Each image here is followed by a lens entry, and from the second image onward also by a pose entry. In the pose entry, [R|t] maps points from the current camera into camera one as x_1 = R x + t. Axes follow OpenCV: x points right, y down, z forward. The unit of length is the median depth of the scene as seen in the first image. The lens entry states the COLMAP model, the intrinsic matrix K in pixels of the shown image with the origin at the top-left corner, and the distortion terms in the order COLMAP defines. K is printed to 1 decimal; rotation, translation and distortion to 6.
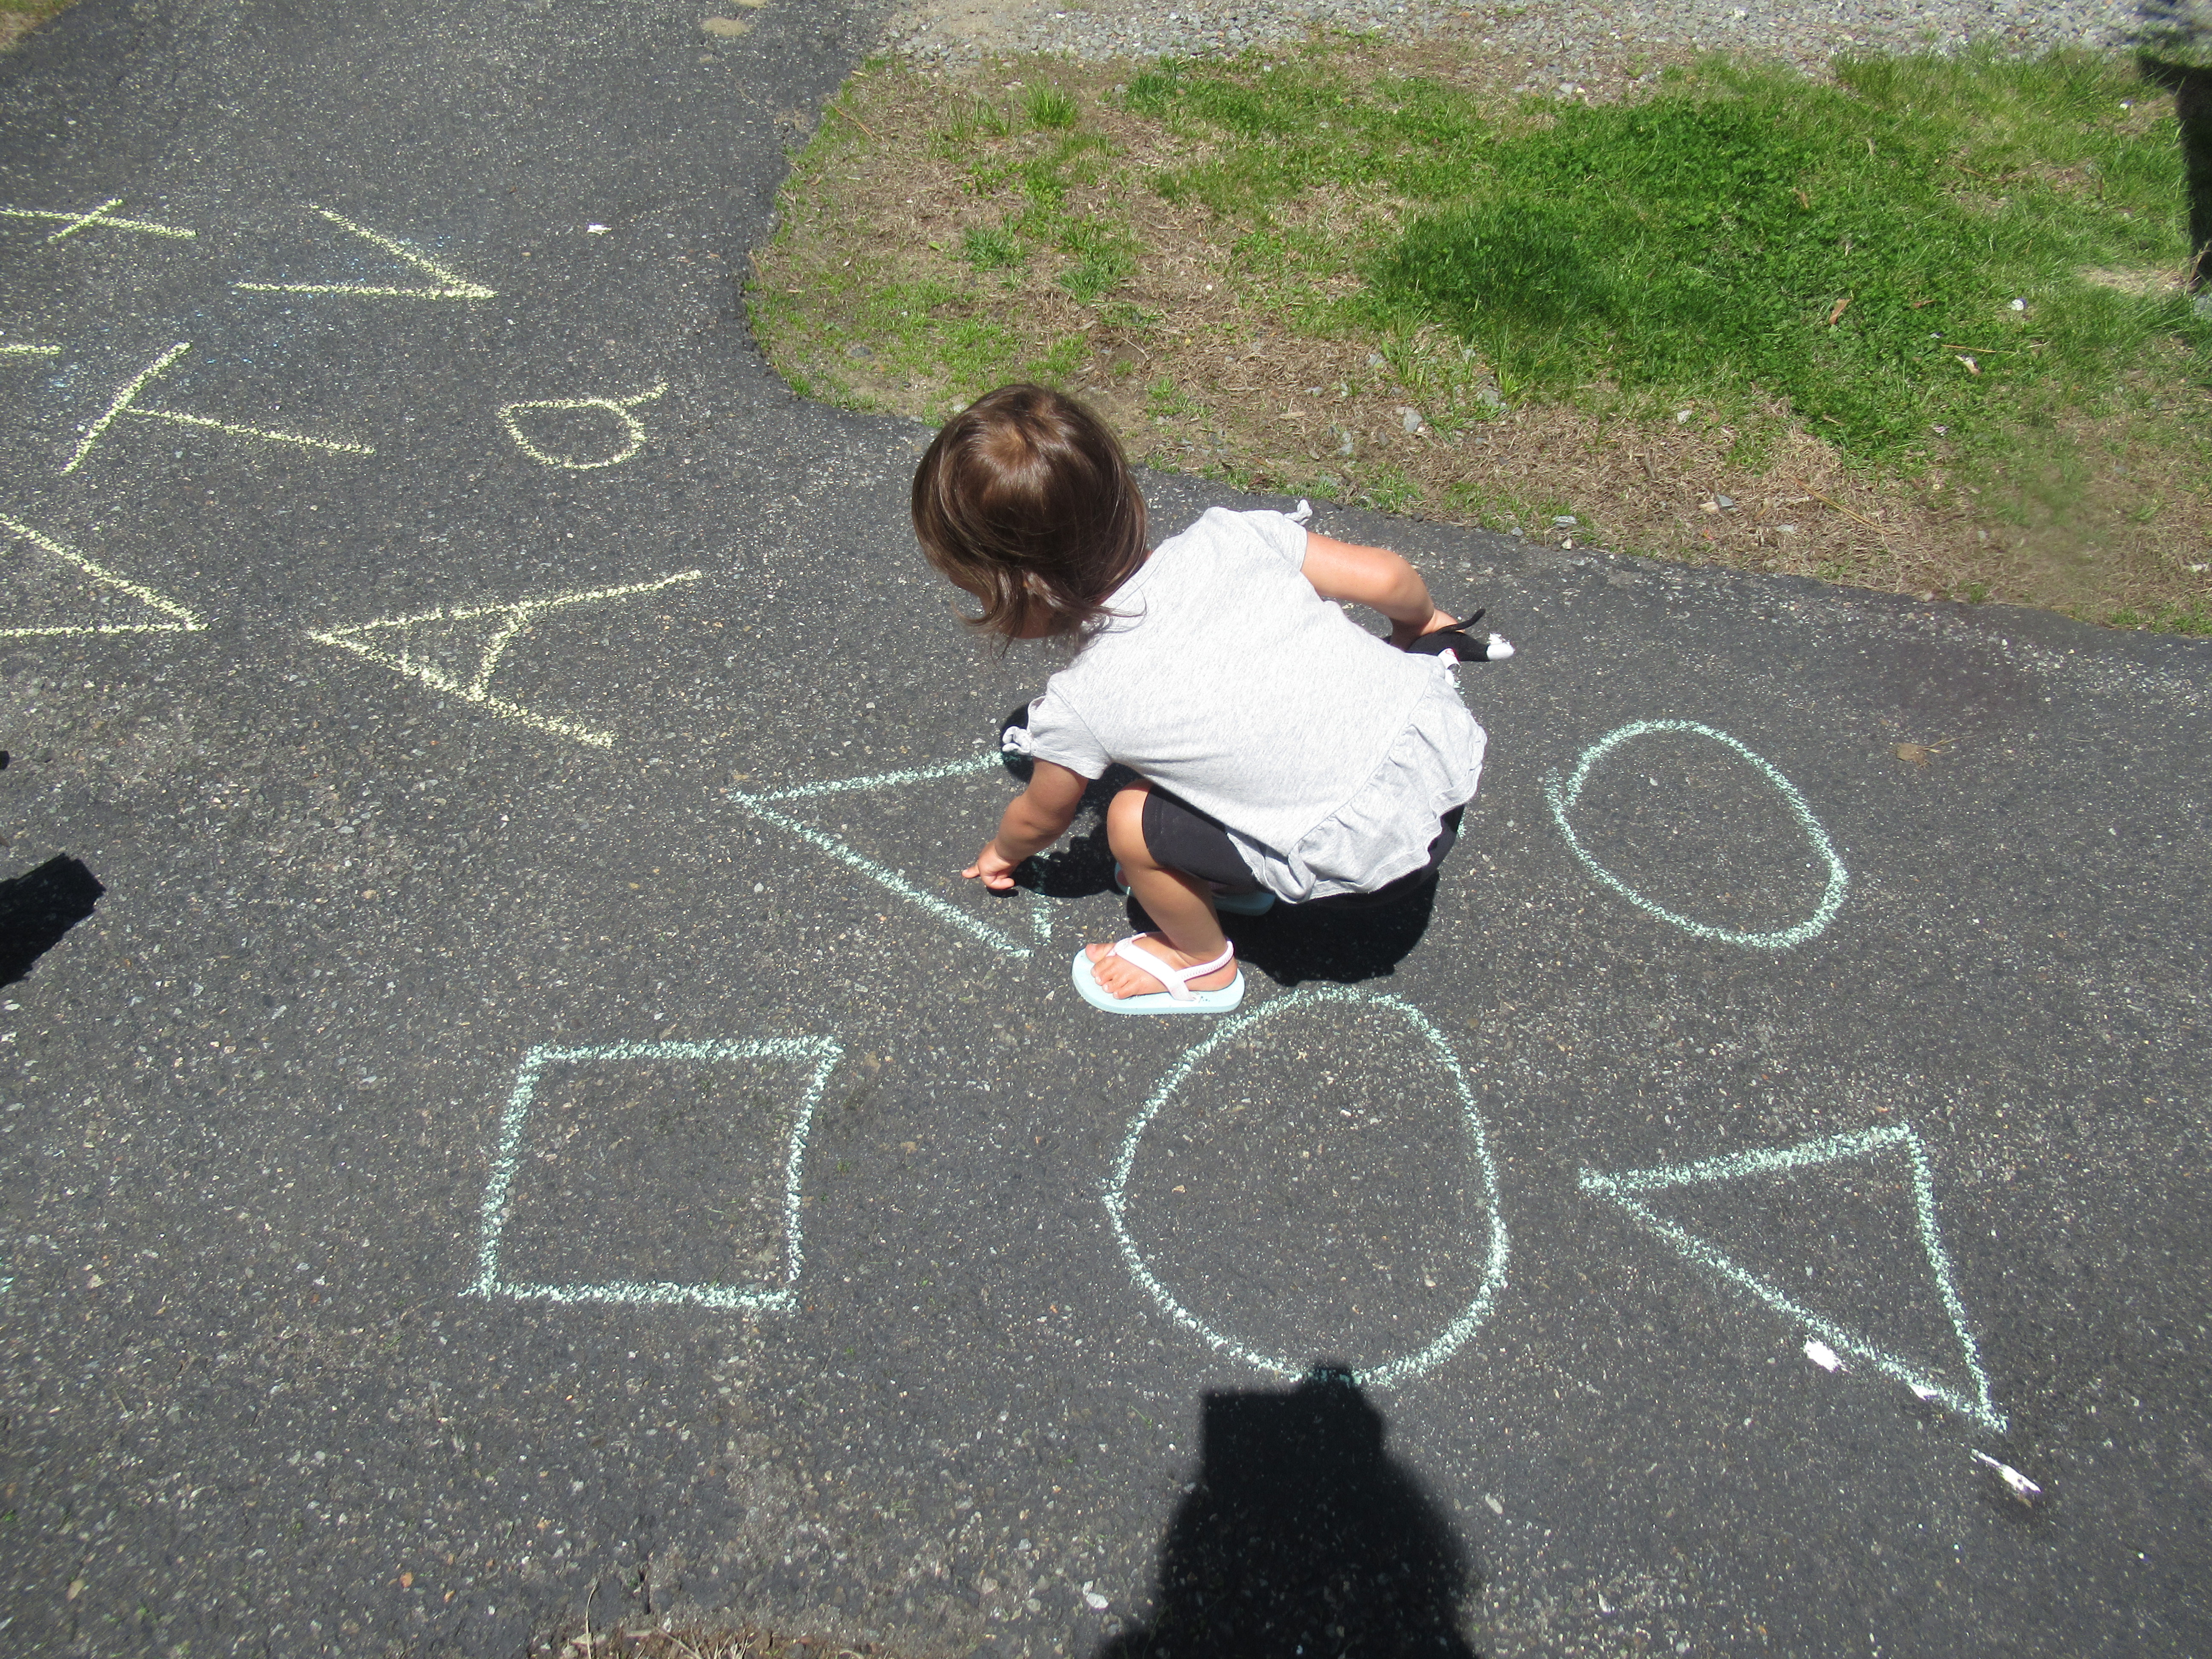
lens RADIAL K [[1580.5, 0, 1106.0], [0, 1580.5, 829.5], [0, 0, 1]] dist [-0.004833, -0.003978]
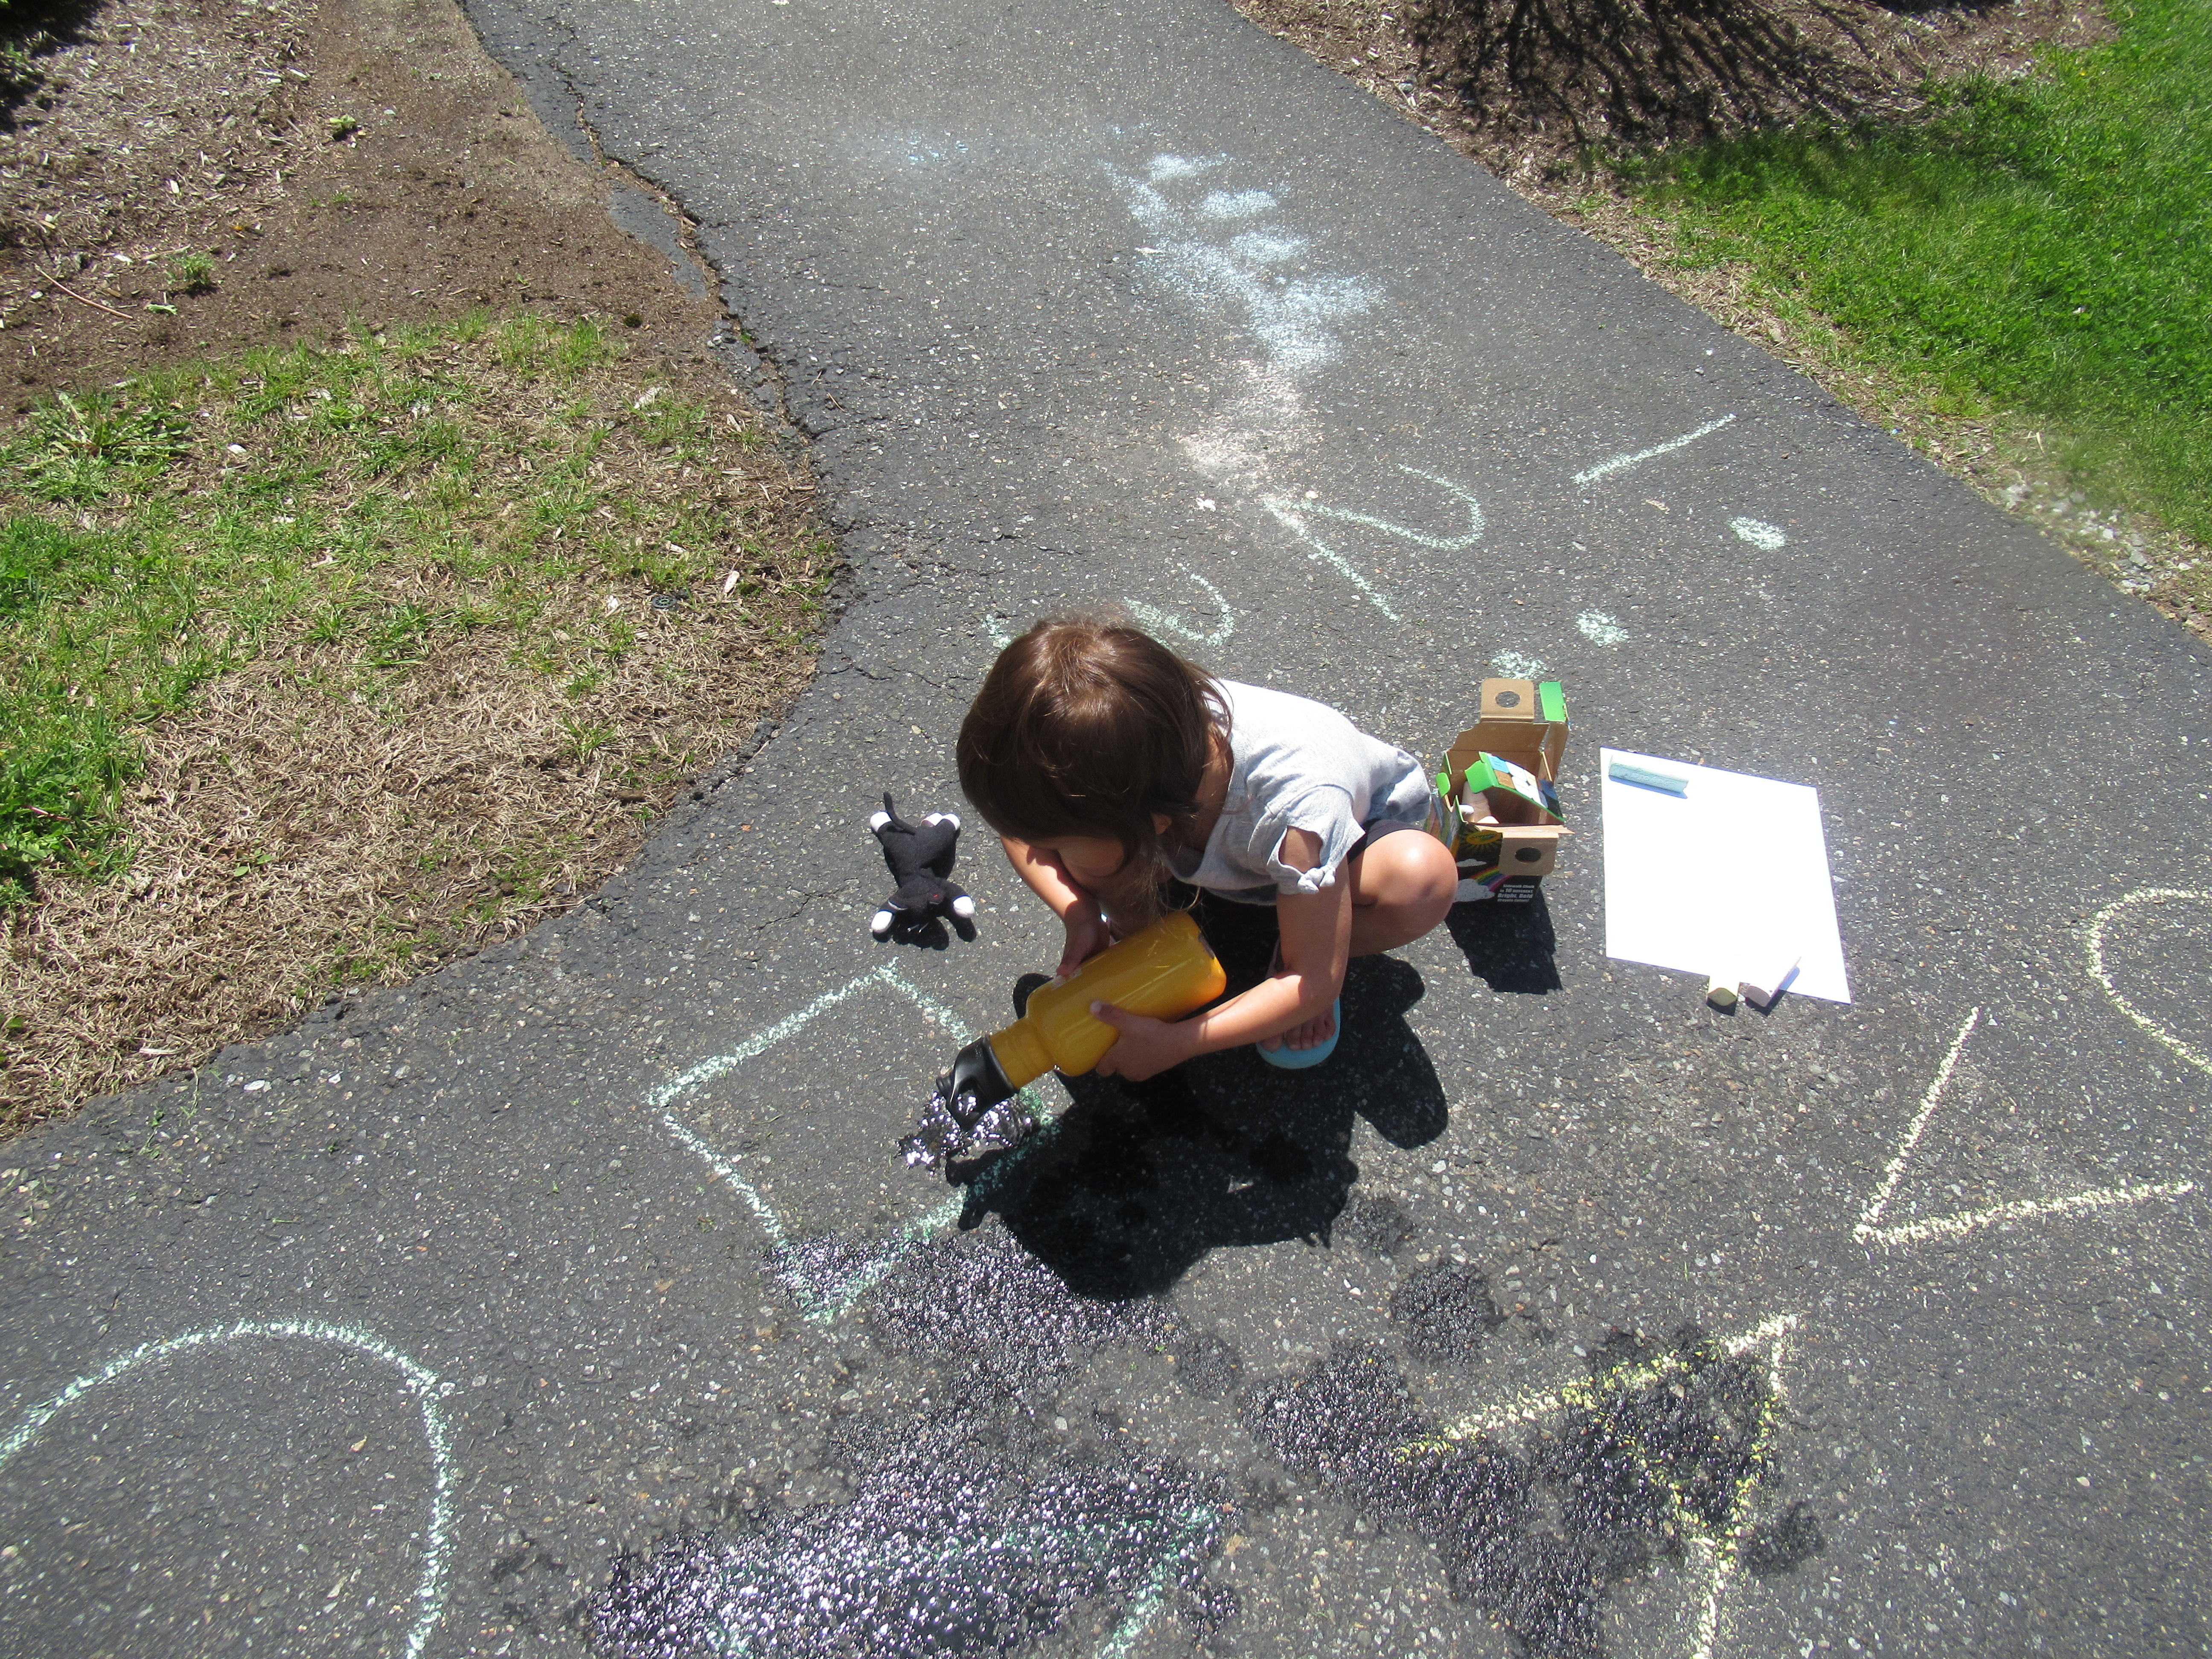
lens RADIAL K [[1624.1, 0, 1101.5], [0, 1624.1, 860.7], [0, 0, 1]] dist [-0.003115, -0.001919]
pose [[-0.730061, 0.392172, -0.559653, 0.094603], [-0.602722, 0.016464, 0.797781, -0.559239], [0.322082, 0.919744, 0.224351, 0.516187]]
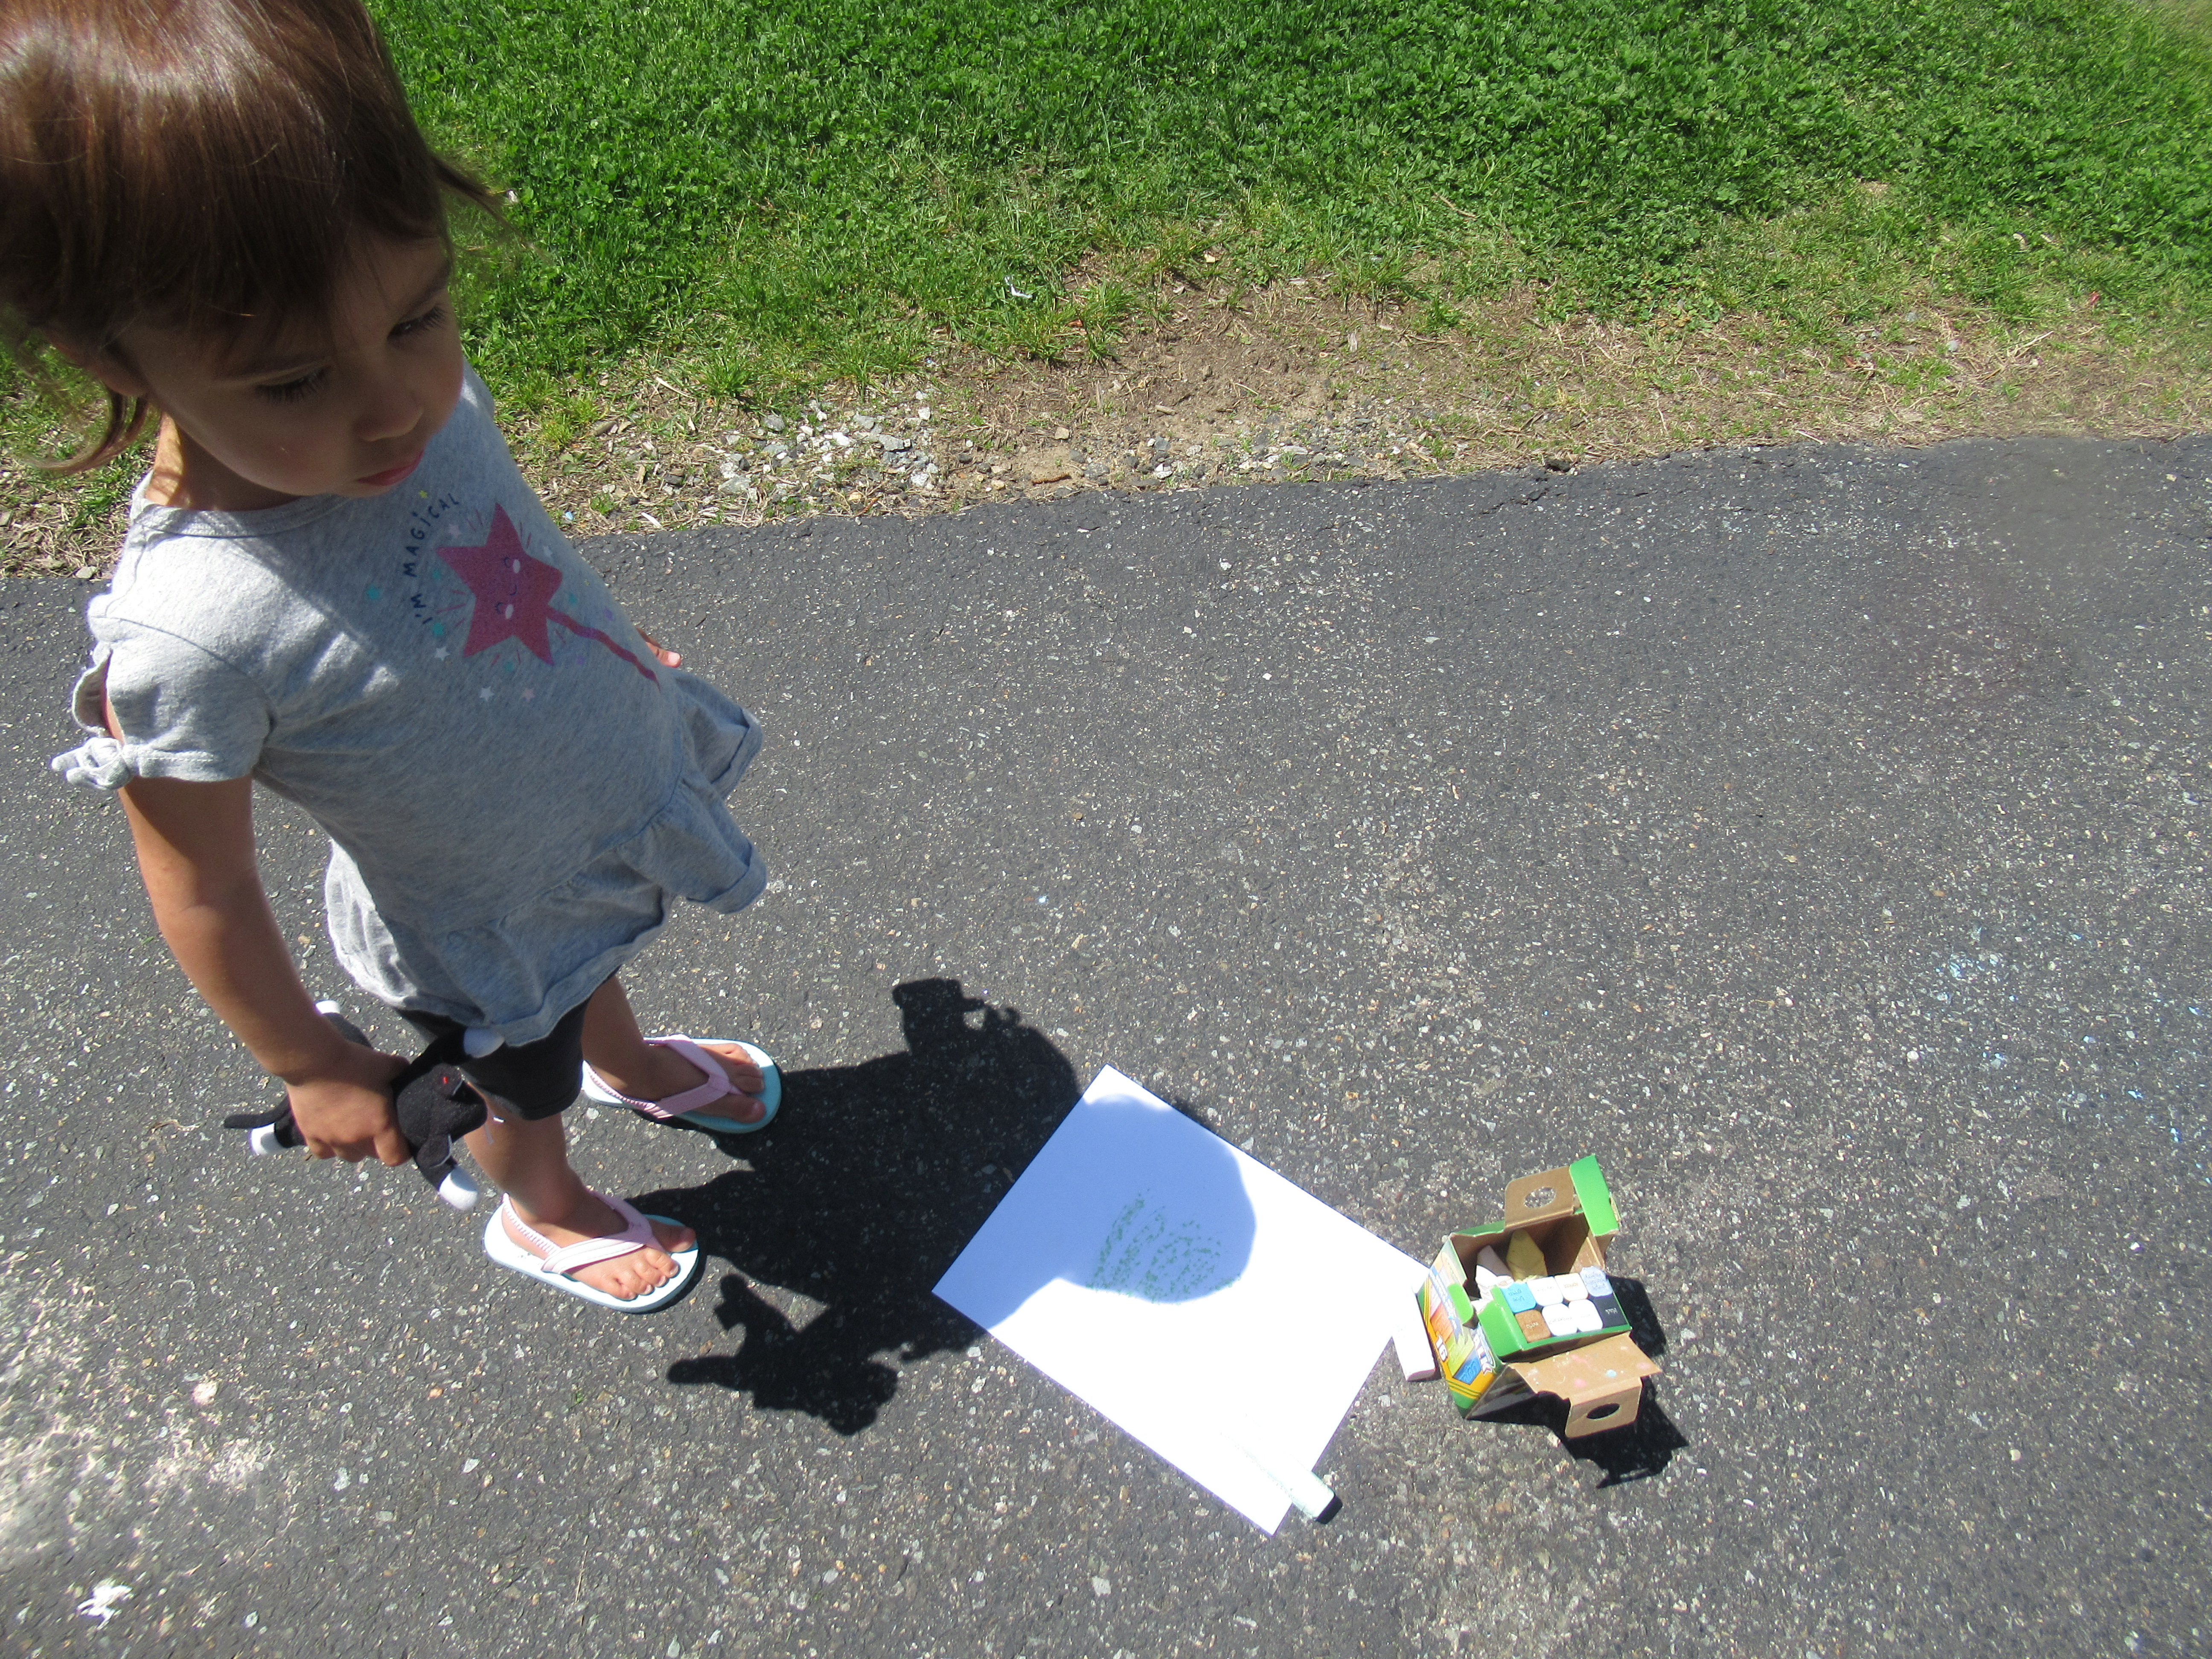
lens RADIAL K [[1712.8, 0, 1106.0], [0, 1712.8, 829.5], [0, 0, 1]] dist [-0.007847, -0.000217]
pose [[0.310098, 0.715890, -0.625572, -0.405076], [-0.729411, 0.601181, 0.326407, -0.344012], [0.609753, 0.355081, 0.708603, 0.227622]]
